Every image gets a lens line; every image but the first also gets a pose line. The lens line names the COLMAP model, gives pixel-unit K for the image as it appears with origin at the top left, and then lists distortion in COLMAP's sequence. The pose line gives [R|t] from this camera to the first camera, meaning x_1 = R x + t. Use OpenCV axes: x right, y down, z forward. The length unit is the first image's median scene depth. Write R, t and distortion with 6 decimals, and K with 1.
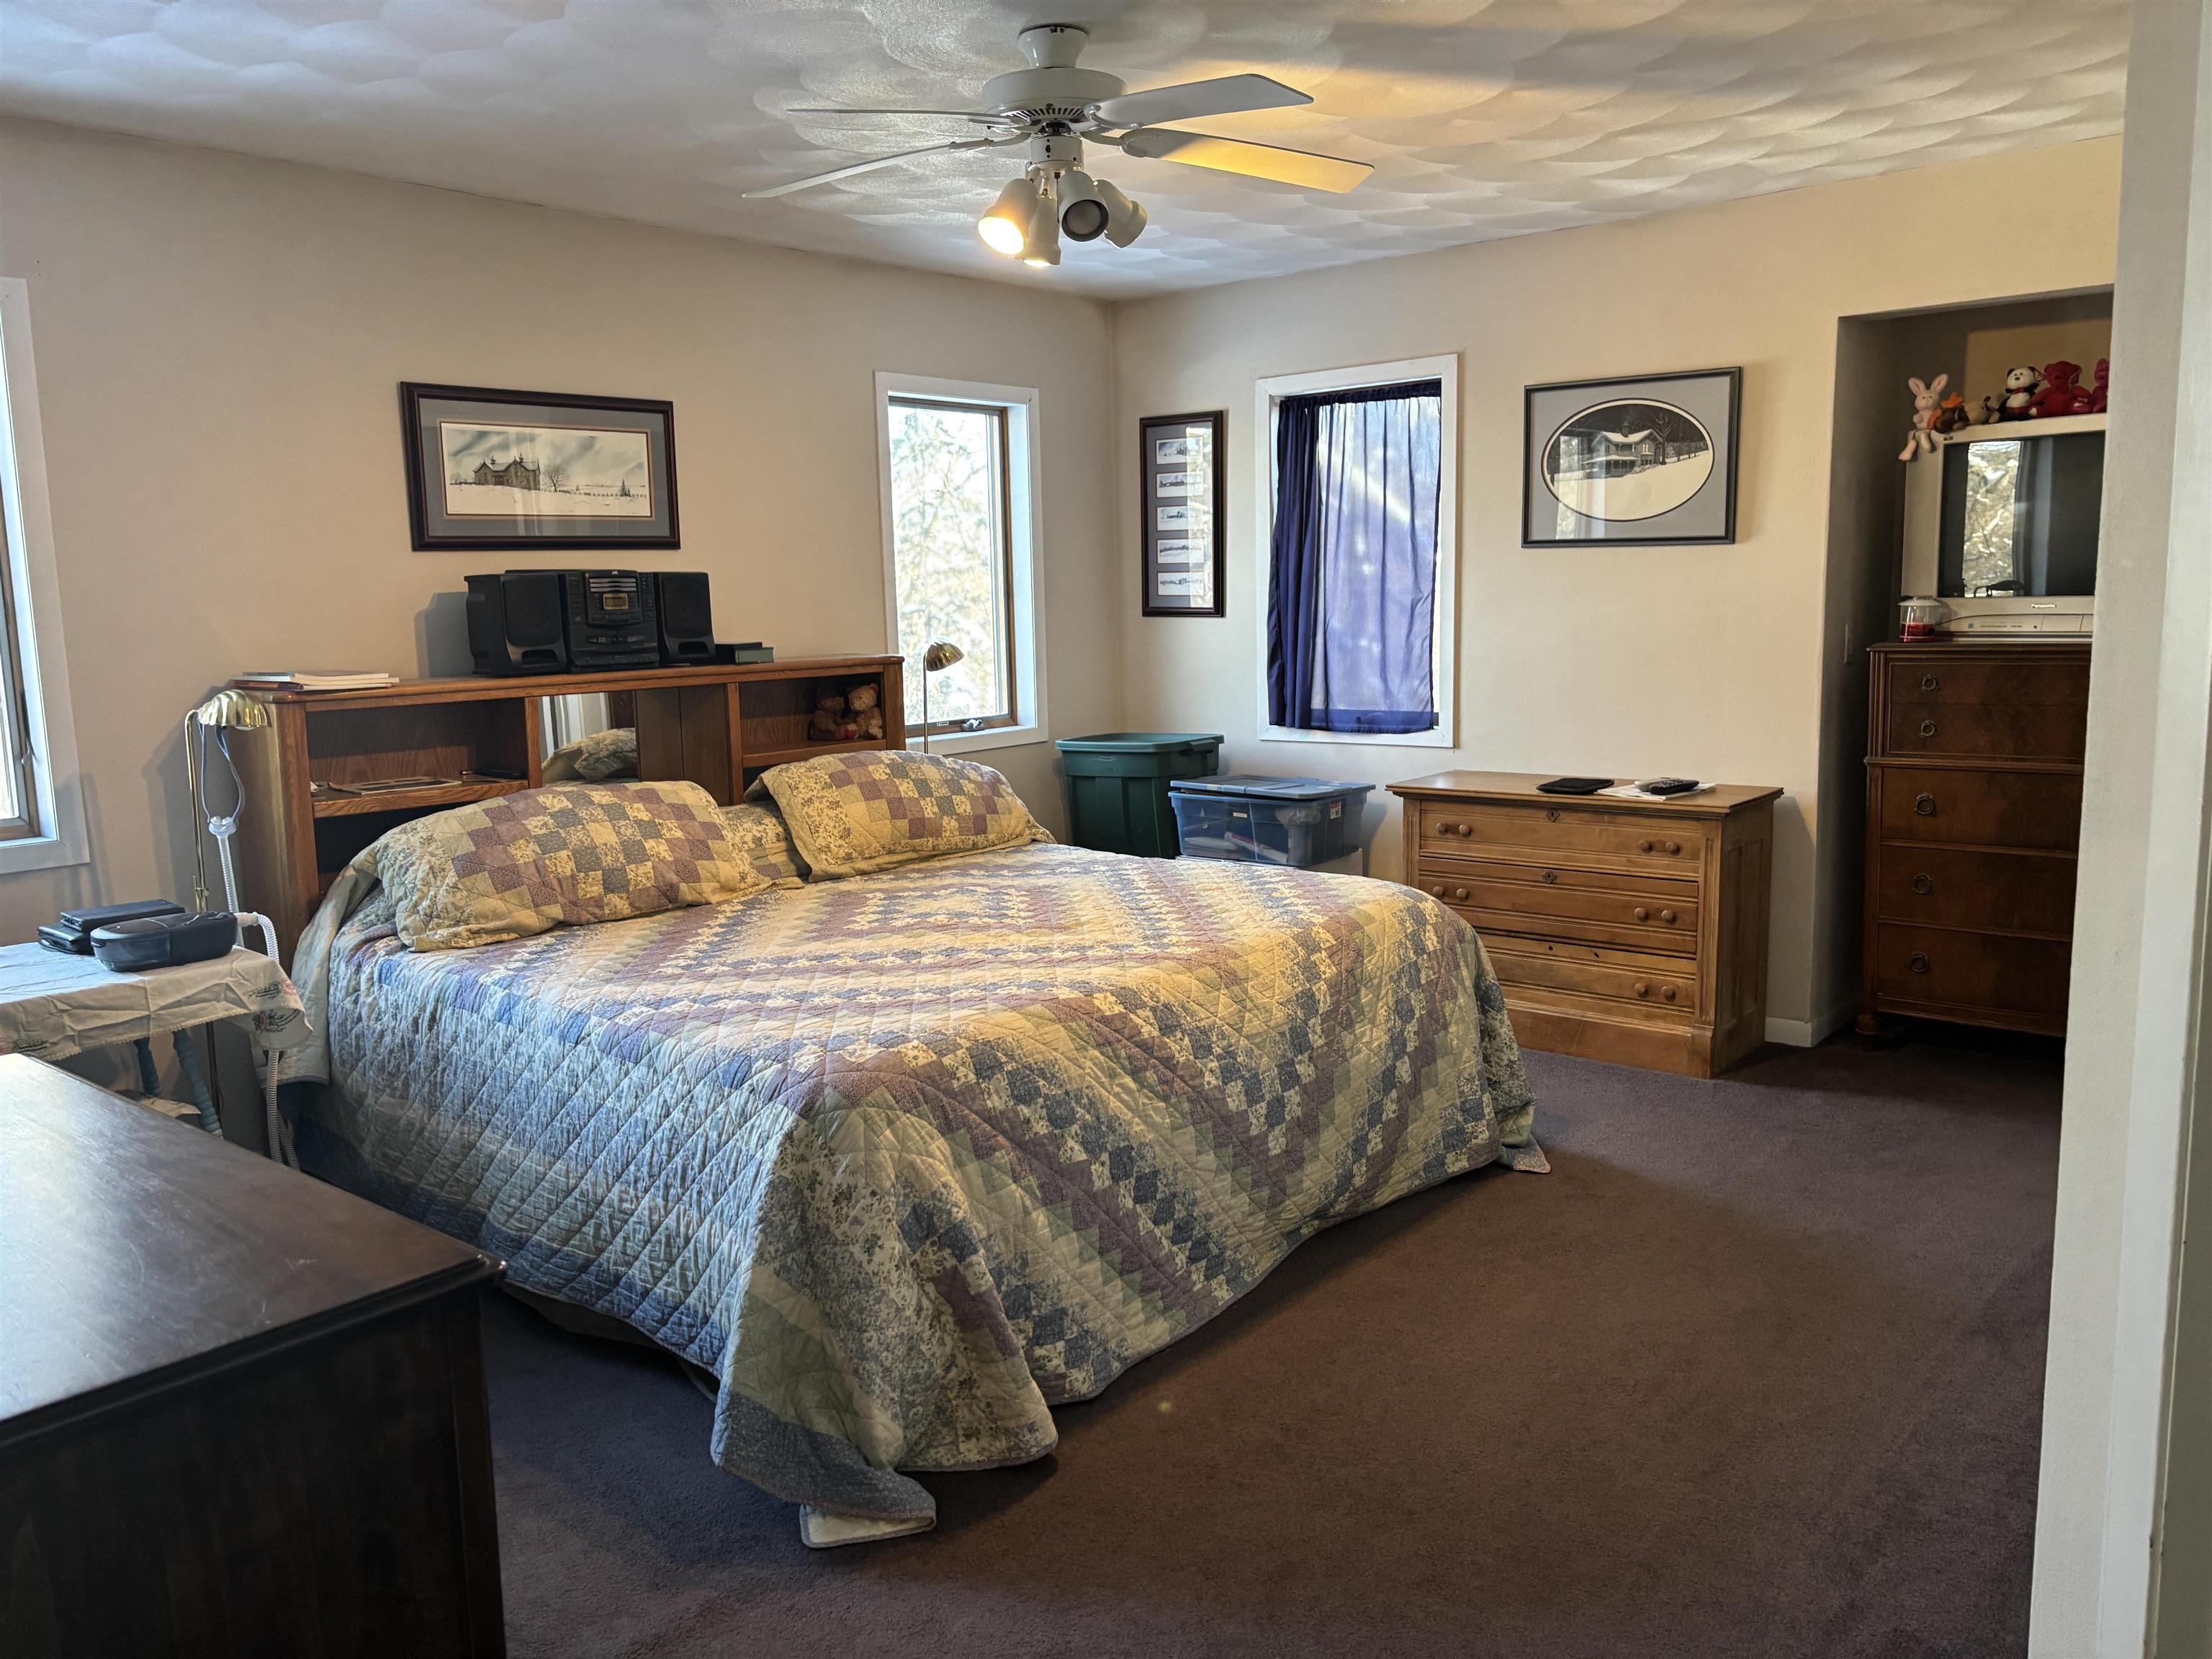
lens RADIAL K [[1637.1, 0, 1099.8], [0, 1637.1, 821.3], [0, 0, 1]] dist [0.025699, -0.040215]
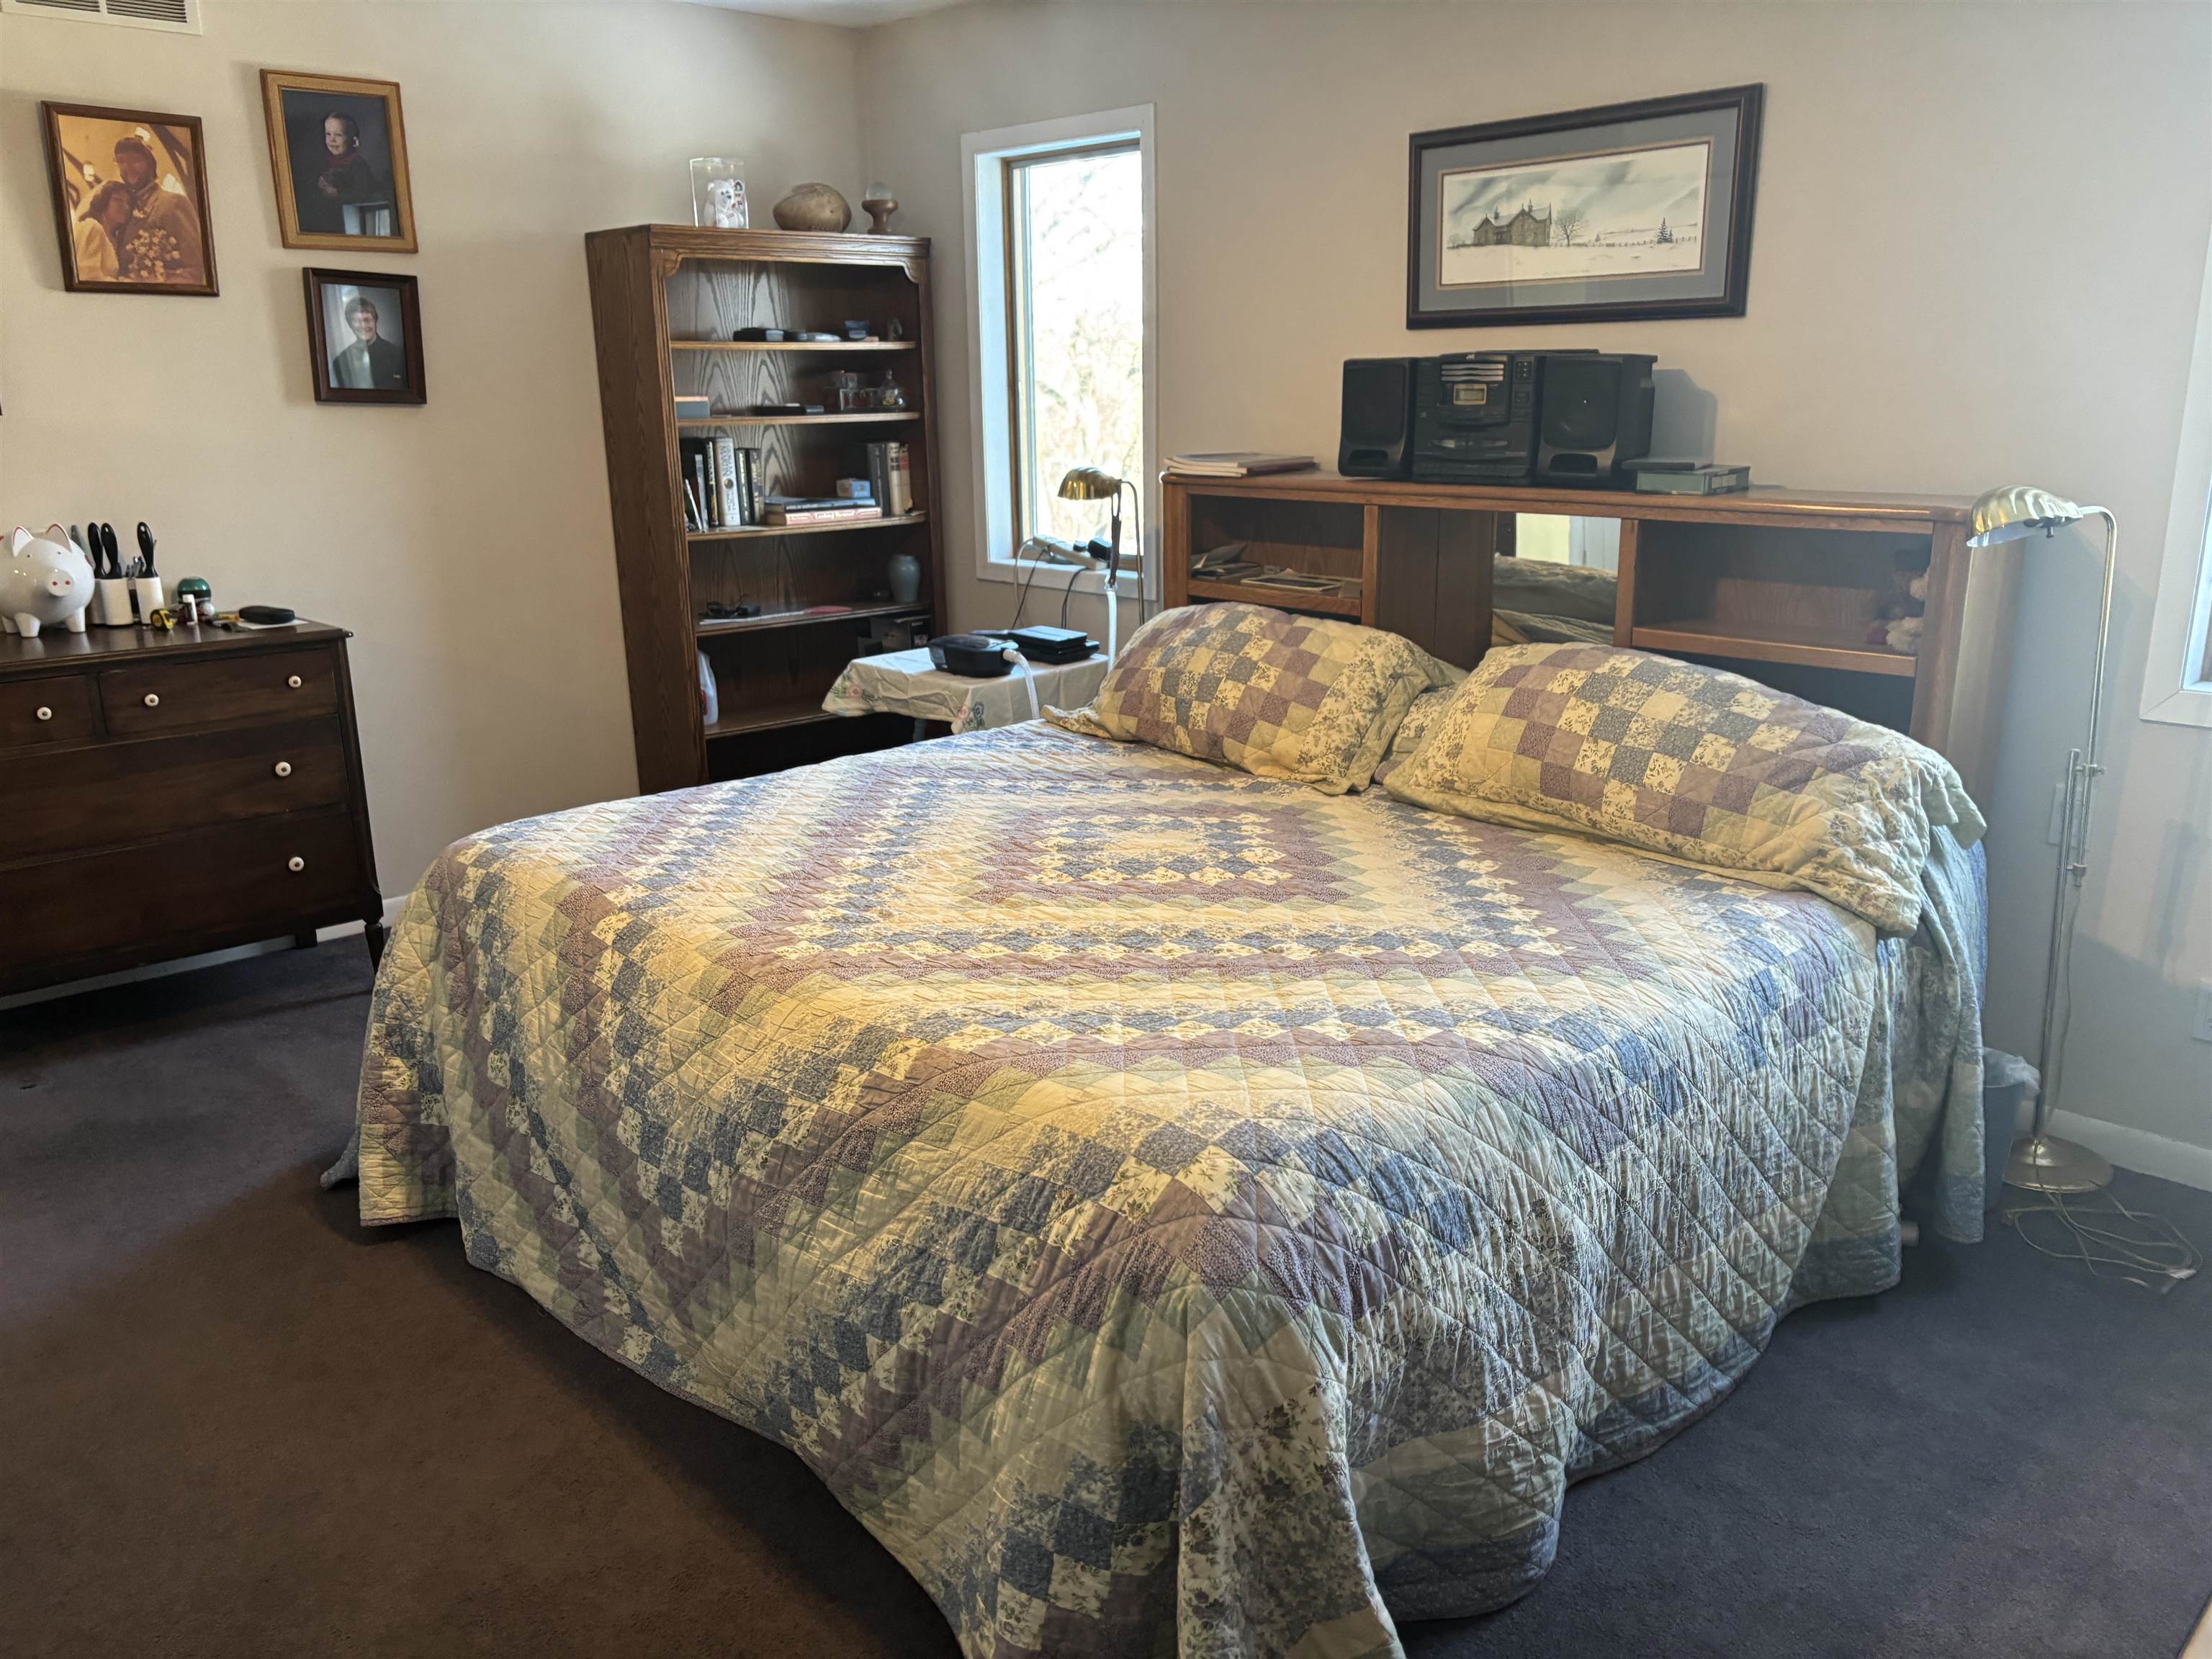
lens RADIAL K [[1637.1, 0, 1099.2], [0, 1637.1, 845.5], [0, 0, 1]] dist [0.025699, -0.040215]
pose [[-0.081137, 0.294001, -0.952355, 0.519895], [-0.134335, 0.943561, 0.302731, -0.142514], [0.987609, 0.152497, -0.037063, 0.875576]]
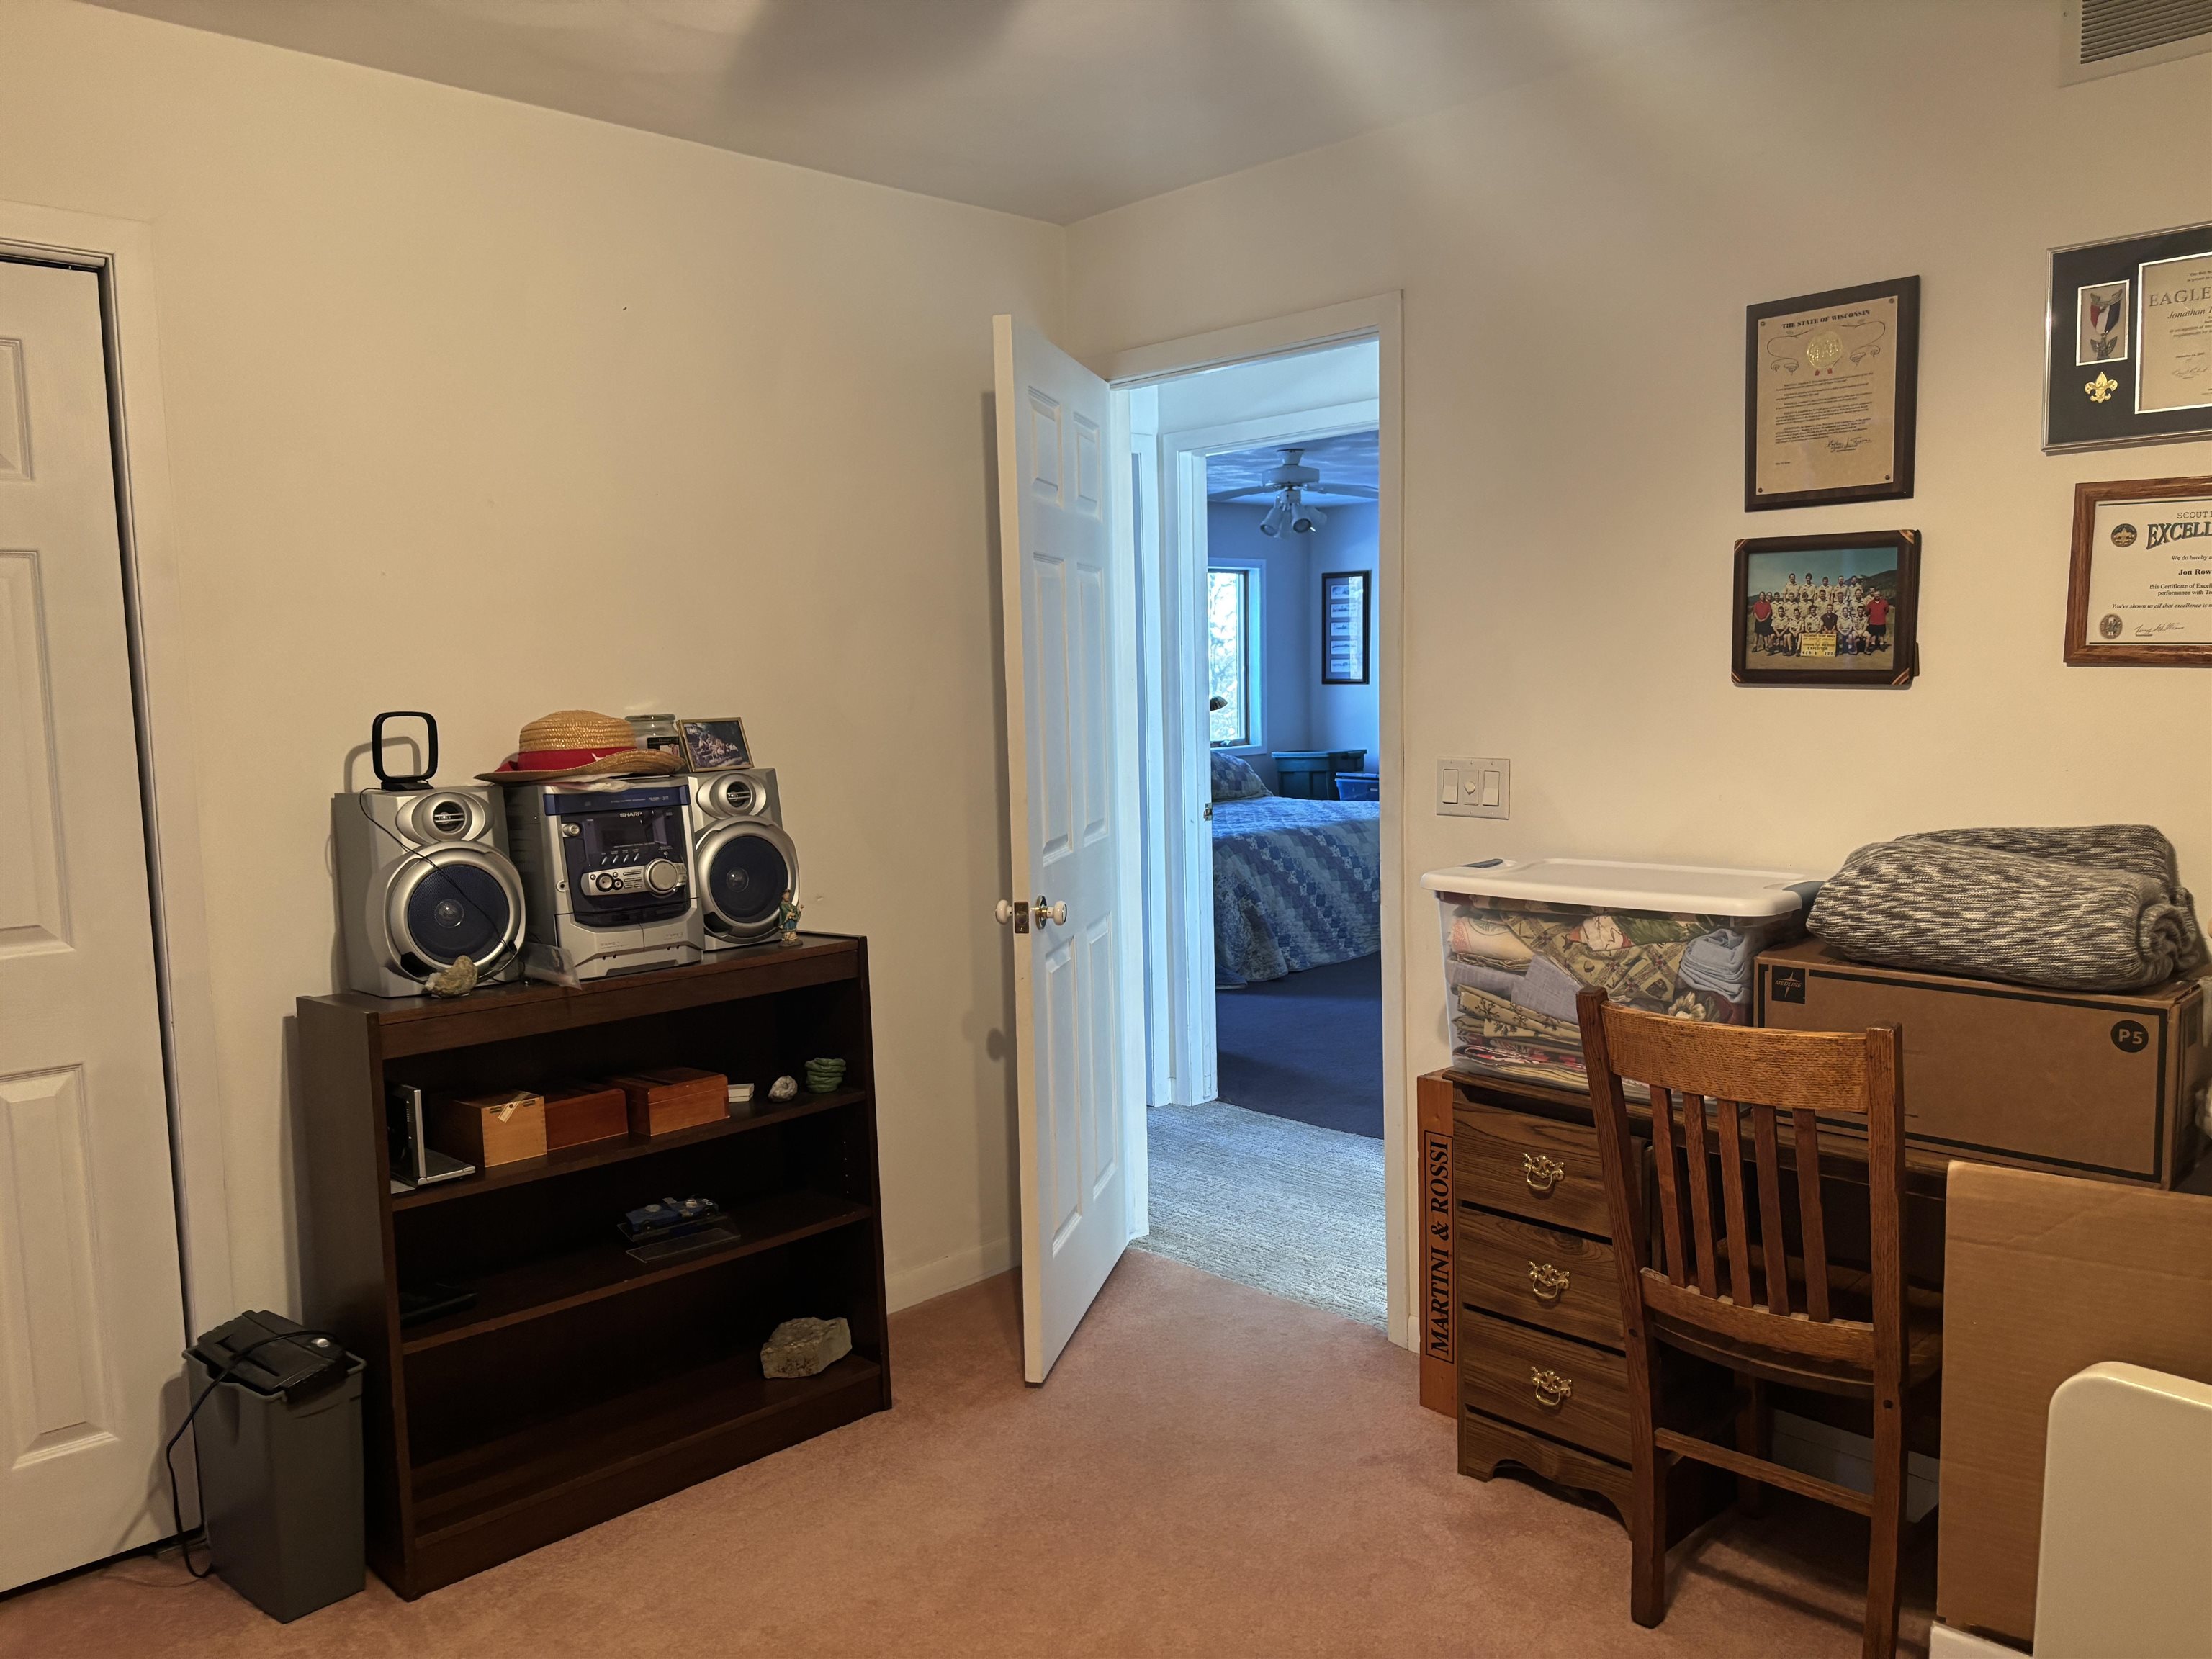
lens RADIAL K [[1637.1, 0, 1098.5], [0, 1637.1, 828.1], [0, 0, 1]] dist [0.025699, -0.040215]
pose [[0.994103, 0.014235, -0.107501, -0.029428], [-0.019135, 0.998818, -0.044689, 0.155890], [0.106738, 0.046482, 0.993200, -1.066342]]
